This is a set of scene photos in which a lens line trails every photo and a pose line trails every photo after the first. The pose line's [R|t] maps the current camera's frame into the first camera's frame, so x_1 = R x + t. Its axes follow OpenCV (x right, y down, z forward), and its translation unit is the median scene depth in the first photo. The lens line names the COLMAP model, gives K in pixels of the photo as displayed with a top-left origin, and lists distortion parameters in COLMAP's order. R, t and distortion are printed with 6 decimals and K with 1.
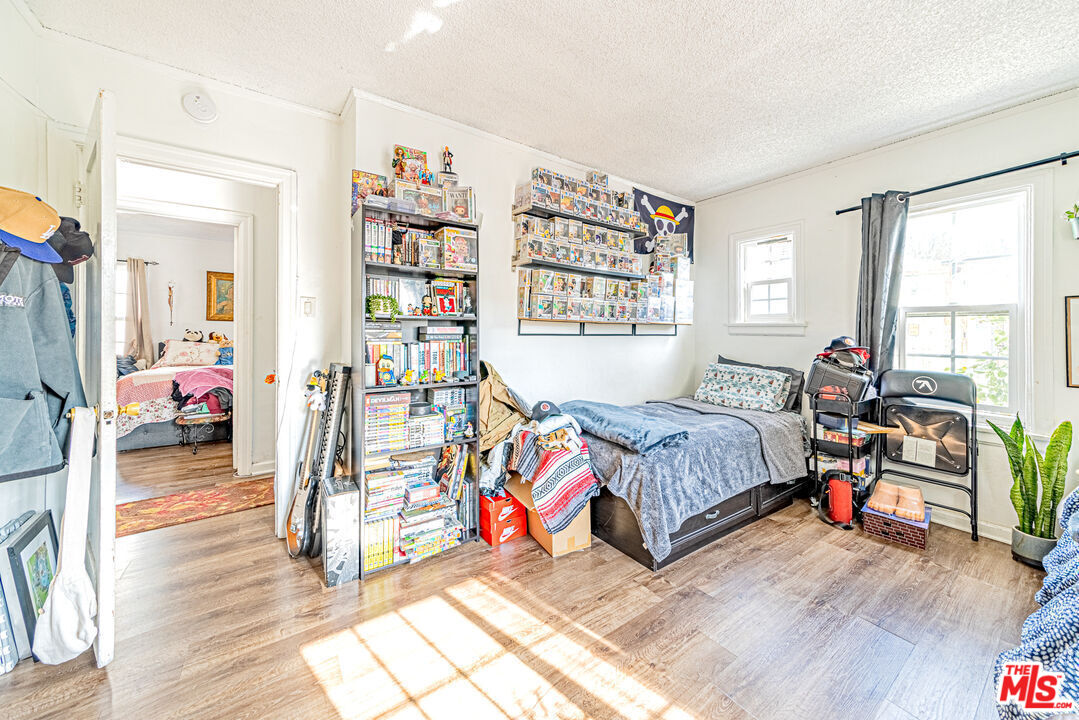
lens RADIAL K [[389.3, 0, 544.5], [0, 389.3, 327.4], [0, 0, 1]] dist [-0.001052, 0.002287]
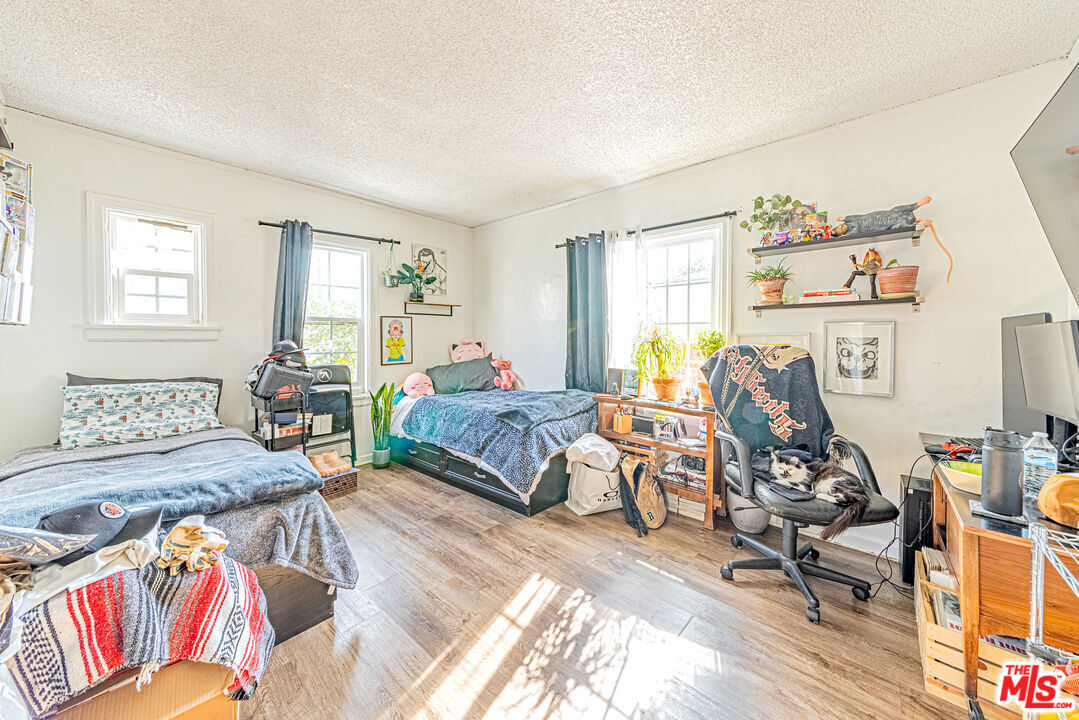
lens RADIAL K [[389.3, 0, 529.4], [0, 389.3, 331.4], [0, 0, 1]] dist [-0.001052, 0.002287]
pose [[-0.205066, 0.002127, 0.978746, -0.463783], [-0.010683, 0.999933, -0.004411, -0.004385], [-0.978690, -0.011360, -0.205030, 0.542273]]
